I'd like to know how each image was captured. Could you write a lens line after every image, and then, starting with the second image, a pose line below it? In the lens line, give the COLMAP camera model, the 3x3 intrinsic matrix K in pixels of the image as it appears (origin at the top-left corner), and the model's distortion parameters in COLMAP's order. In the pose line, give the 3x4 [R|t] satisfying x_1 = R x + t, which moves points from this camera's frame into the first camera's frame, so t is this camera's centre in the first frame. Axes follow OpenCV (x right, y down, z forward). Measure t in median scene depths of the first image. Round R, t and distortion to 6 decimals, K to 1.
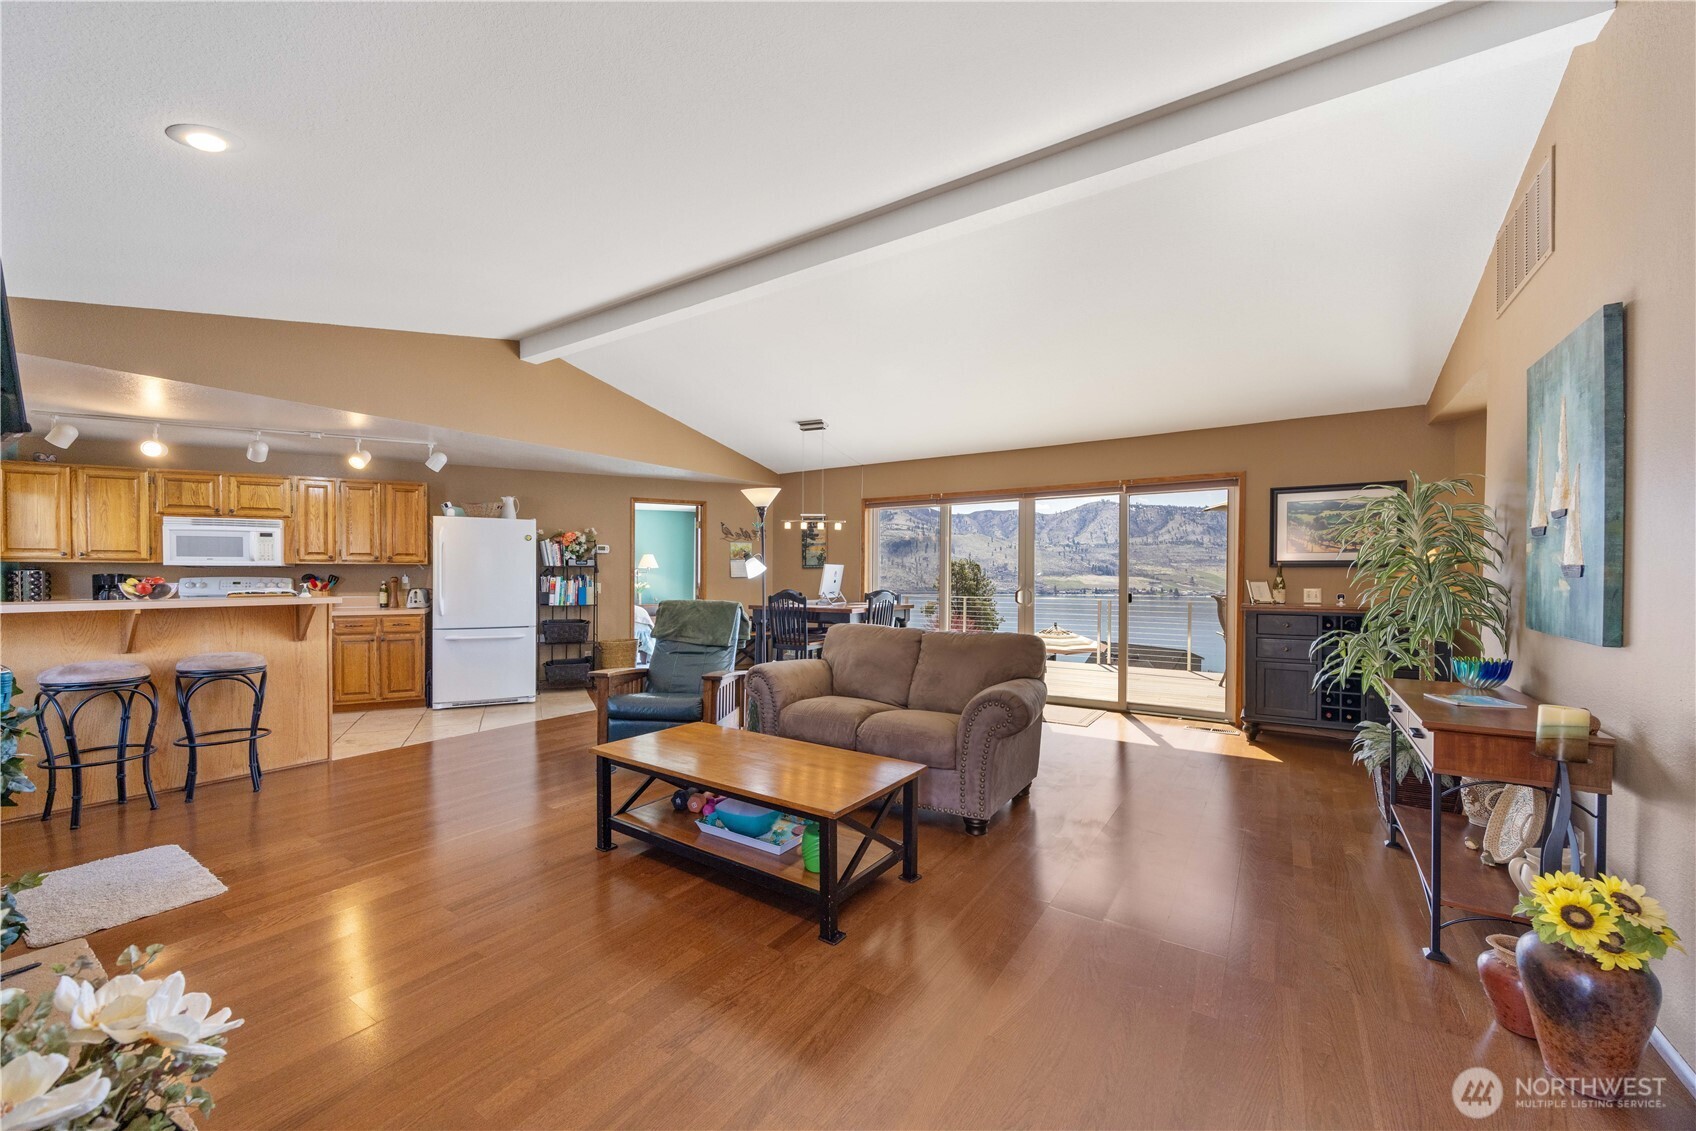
lens RADIAL K [[654.9, 0, 841.5], [0, 654.9, 584.0], [0, 0, 1]] dist [-0.006326, 0.000921]
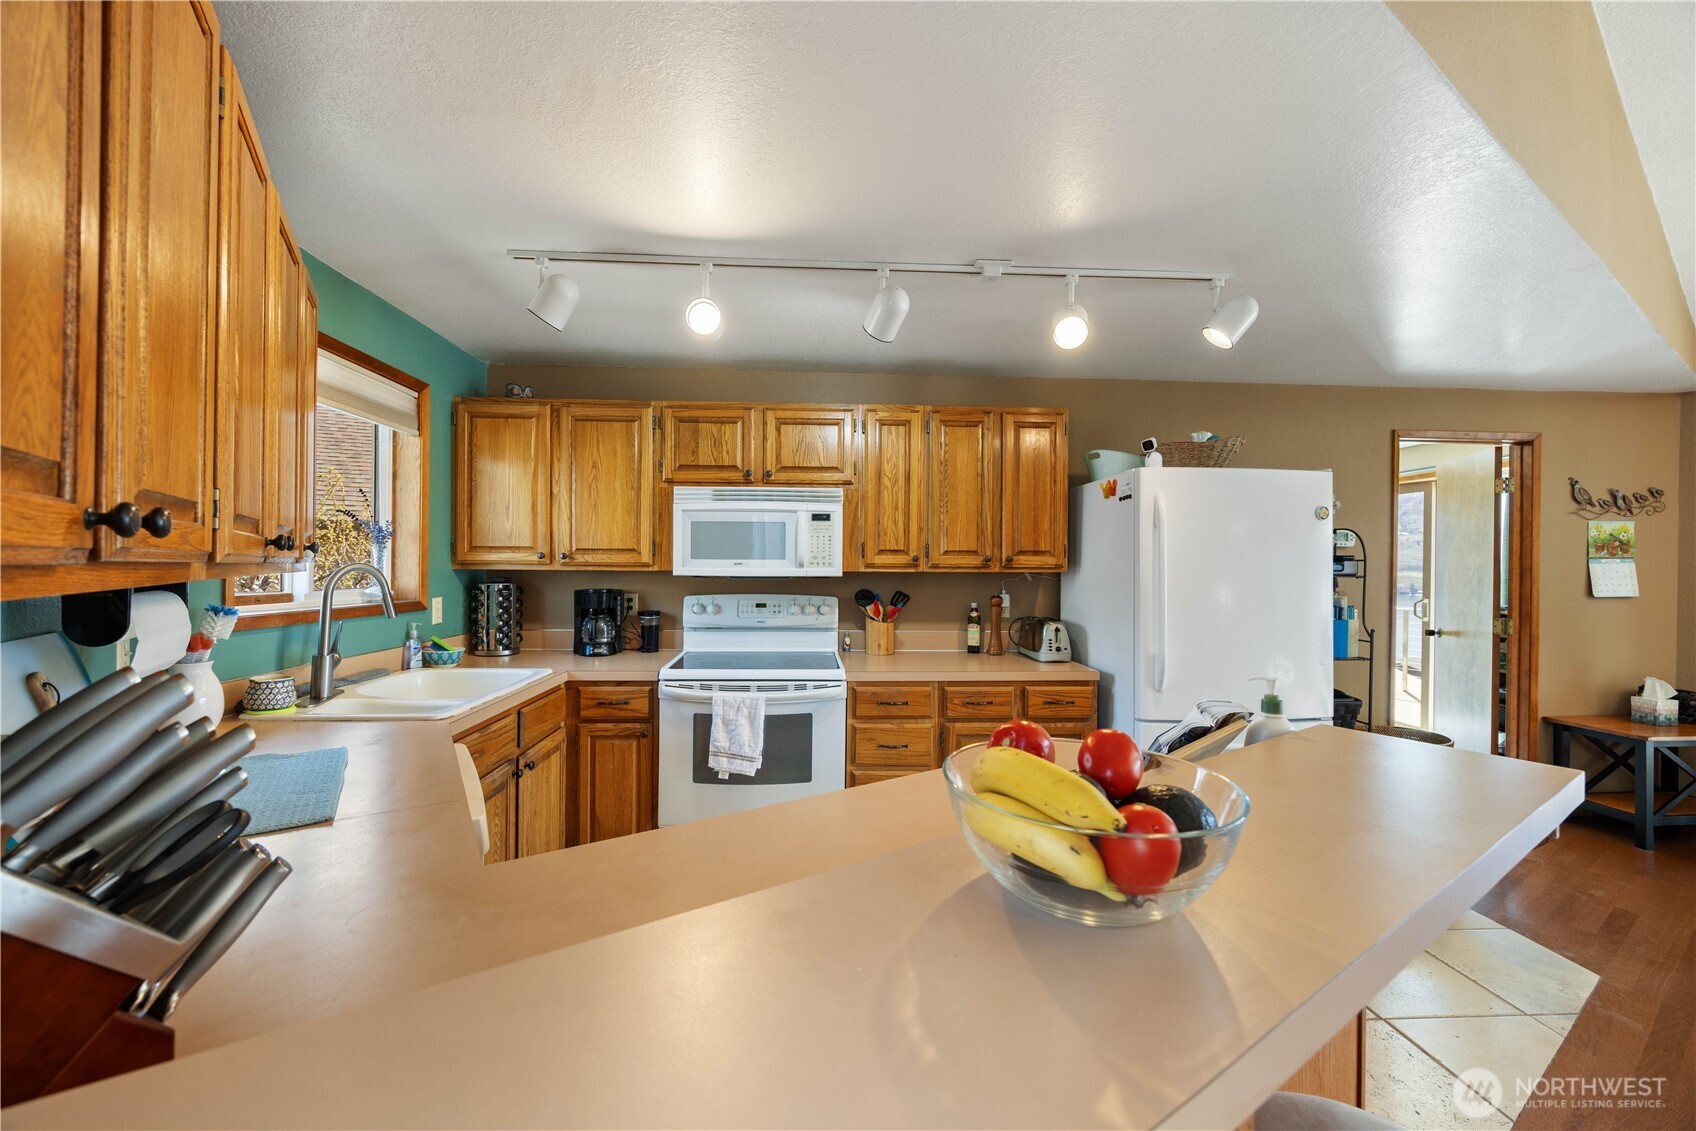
lens RADIAL K [[654.9, 0, 839.4], [0, 654.9, 563.7], [0, 0, 1]] dist [-0.006326, 0.000921]
pose [[0.916780, 0.003103, -0.399380, -0.672733], [-0.009642, 0.999850, -0.014363, -0.031376], [0.399276, 0.017018, 0.916673, 0.535485]]
